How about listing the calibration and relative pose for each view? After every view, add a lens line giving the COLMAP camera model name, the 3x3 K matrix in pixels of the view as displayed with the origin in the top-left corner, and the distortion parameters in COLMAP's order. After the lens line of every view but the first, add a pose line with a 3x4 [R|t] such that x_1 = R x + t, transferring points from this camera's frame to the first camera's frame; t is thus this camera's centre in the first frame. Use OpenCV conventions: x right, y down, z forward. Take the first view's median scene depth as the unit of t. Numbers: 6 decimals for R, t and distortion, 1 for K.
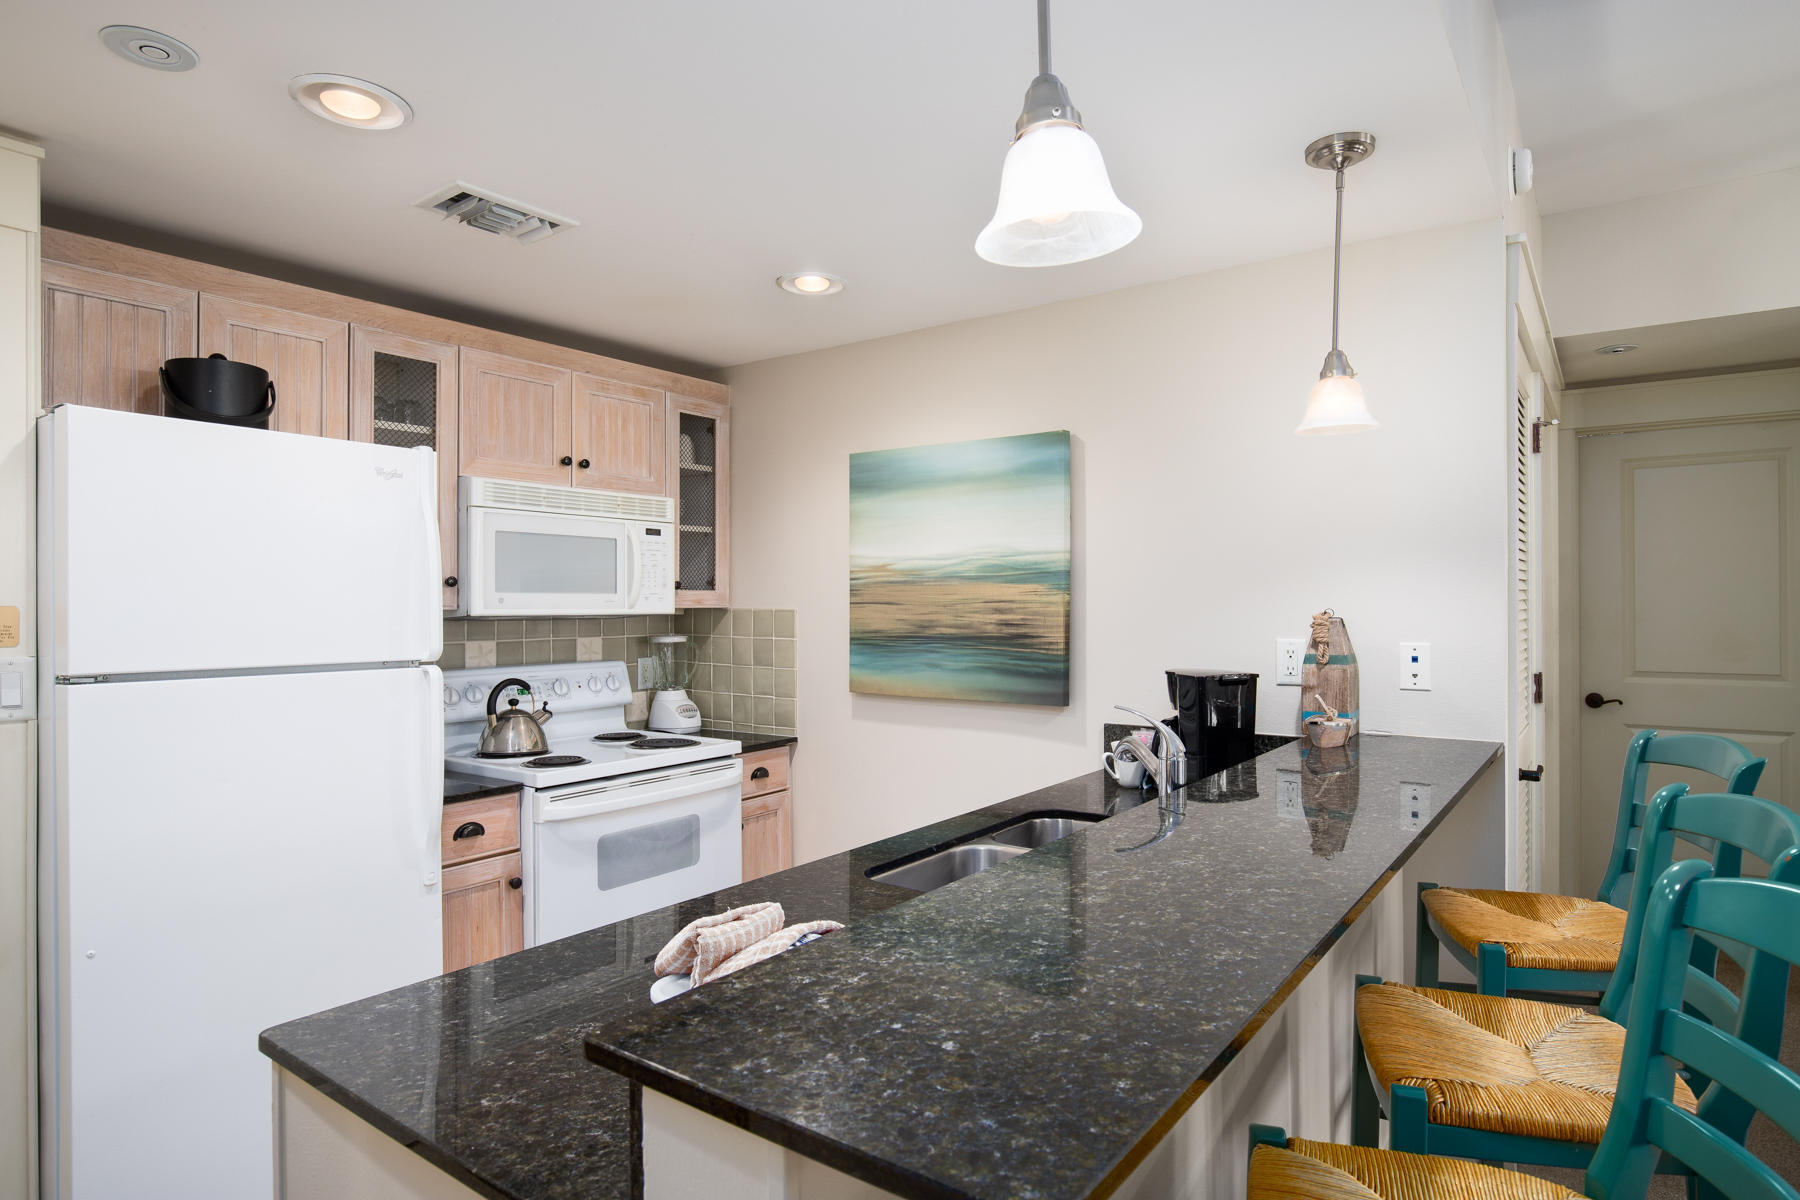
lens RADIAL K [[1047.4, 0, 907.6], [0, 1047.4, 607.1], [0, 0, 1]] dist [-0.001158, -0.000317]
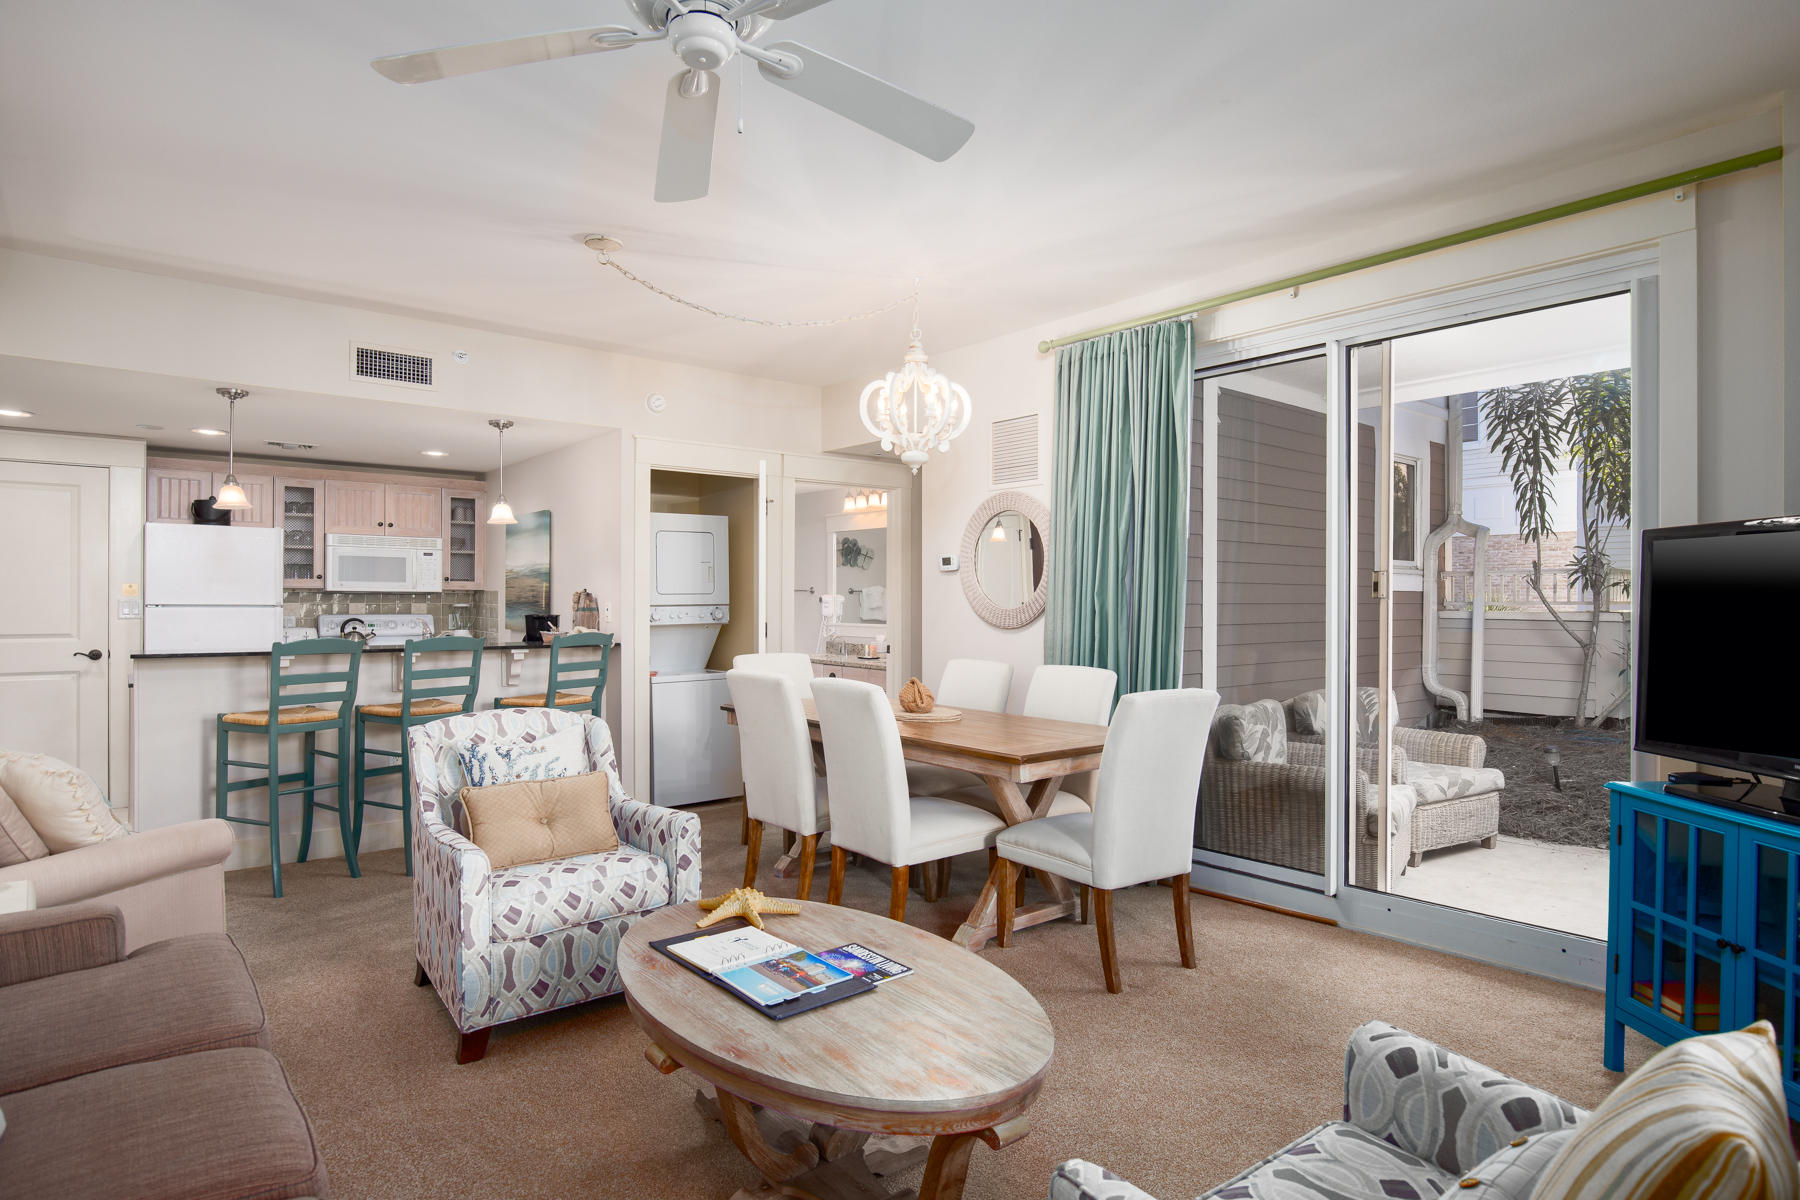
lens RADIAL K [[965.7, 0, 907.3], [0, 965.7, 604.6], [0, 0, 1]] dist [0.003338, 0.001817]
pose [[0.968814, 0.008574, -0.247640, 1.330252], [-0.008120, 0.999963, 0.002855, 0.021208], [0.247655, -0.000755, 0.968848, -0.773362]]
